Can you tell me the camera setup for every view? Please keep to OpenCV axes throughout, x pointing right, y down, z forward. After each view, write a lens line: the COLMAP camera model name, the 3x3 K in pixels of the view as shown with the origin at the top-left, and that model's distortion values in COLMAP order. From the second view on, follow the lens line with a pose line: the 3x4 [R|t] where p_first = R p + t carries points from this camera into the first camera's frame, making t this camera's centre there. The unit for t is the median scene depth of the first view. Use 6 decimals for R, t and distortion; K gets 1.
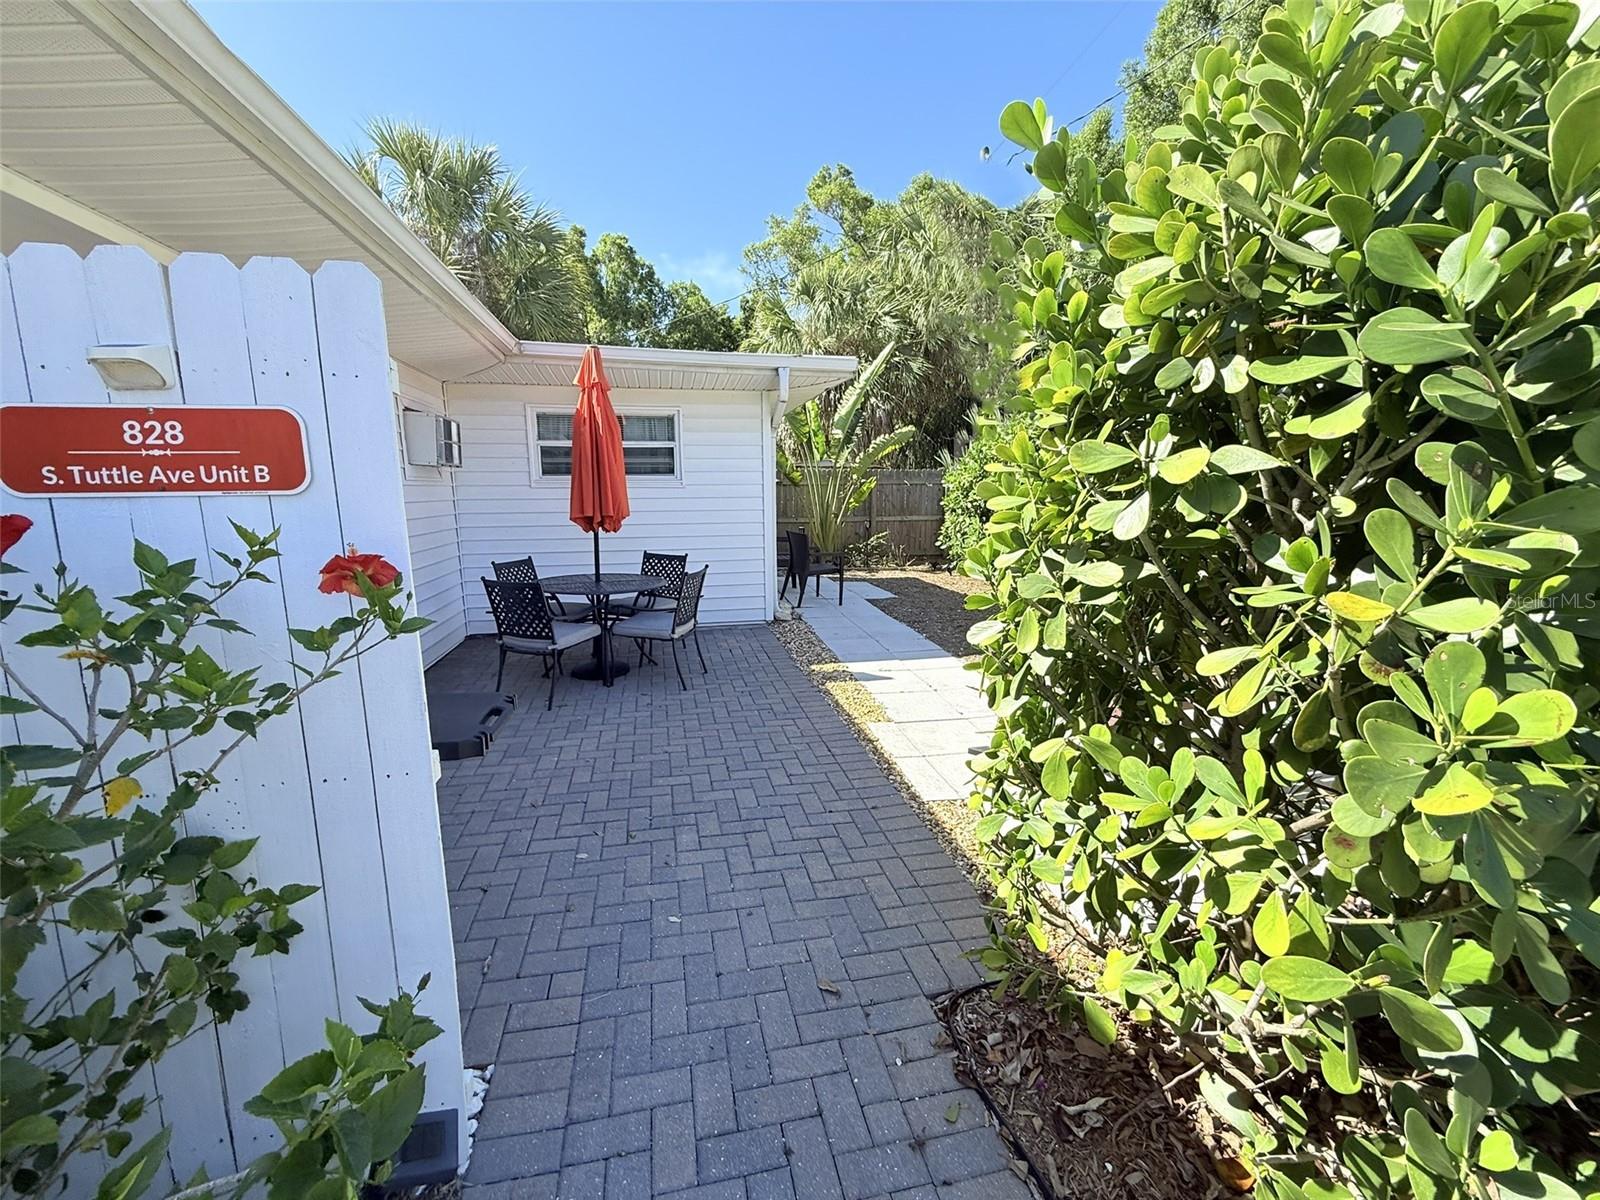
lens RADIAL K [[687.4, 0, 793.4], [0, 687.4, 595.2], [0, 0, 1]] dist [0.004568, -0.000735]
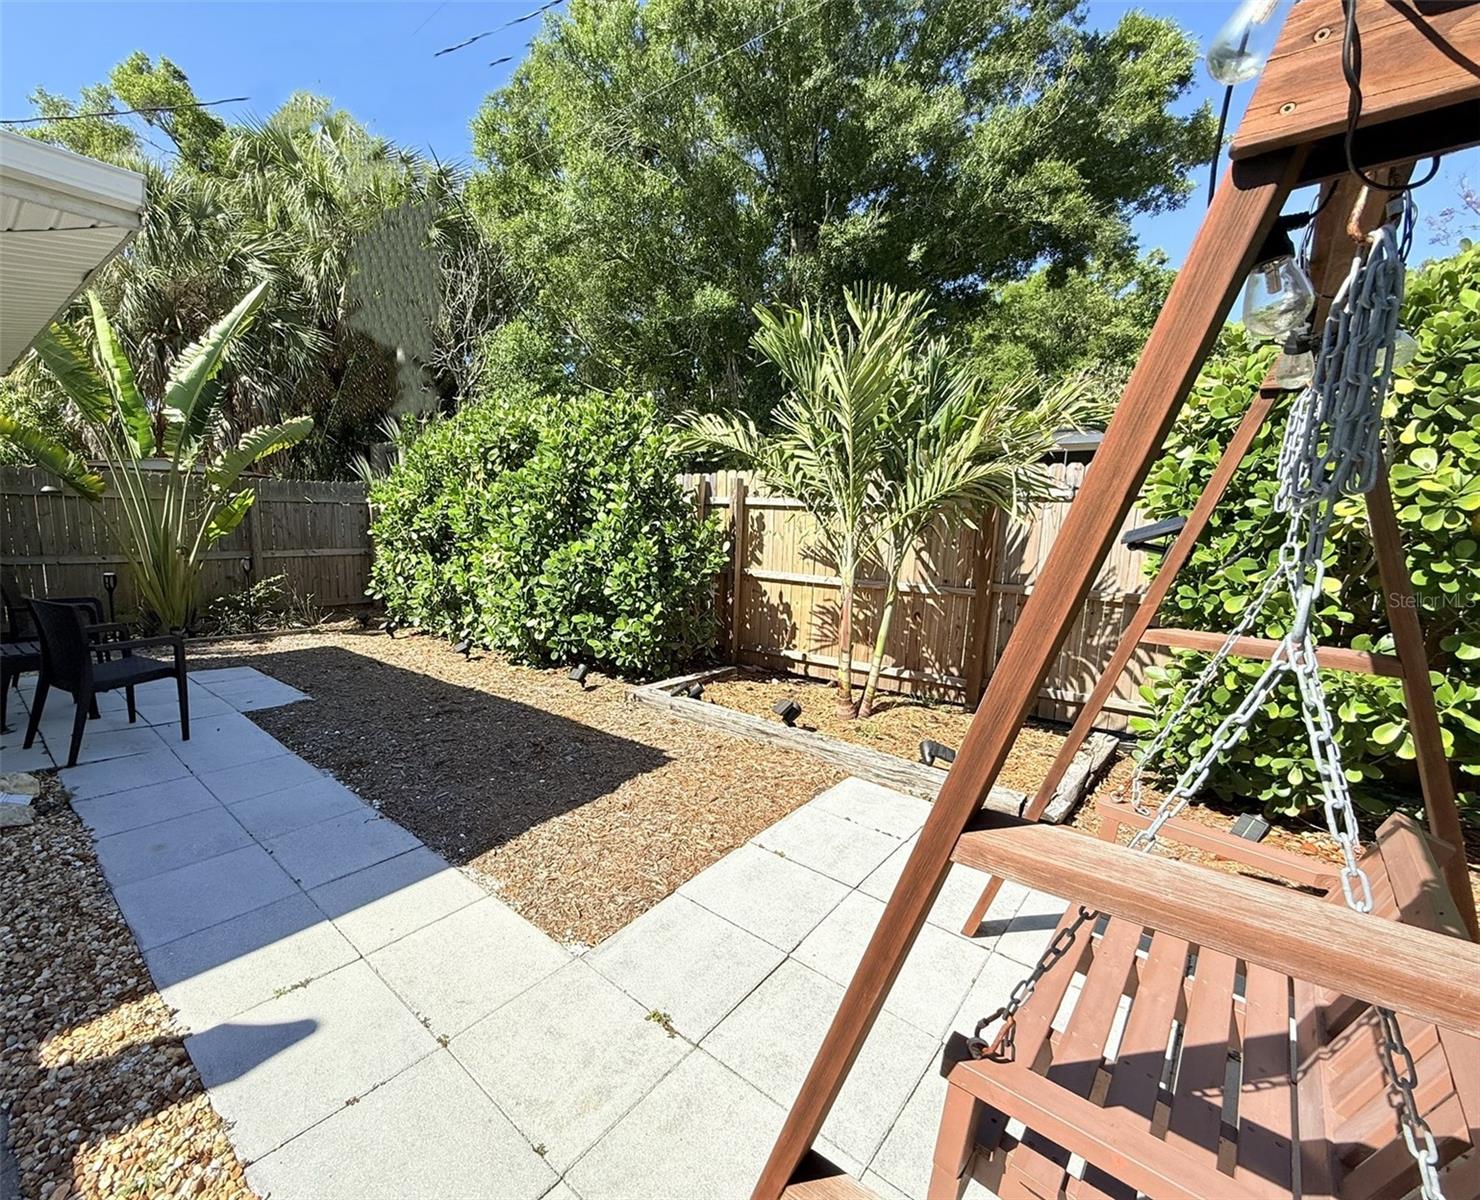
lens RADIAL K [[667.5, 0, 647.9], [0, 667.5, 627.2], [0, 0, 1]] dist [0.002251, 0.000666]
pose [[0.810694, -0.083083, 0.579544, 0.045829], [0.069495, 0.996537, 0.045651, -0.047349], [-0.581330, 0.003266, 0.813661, 0.282571]]
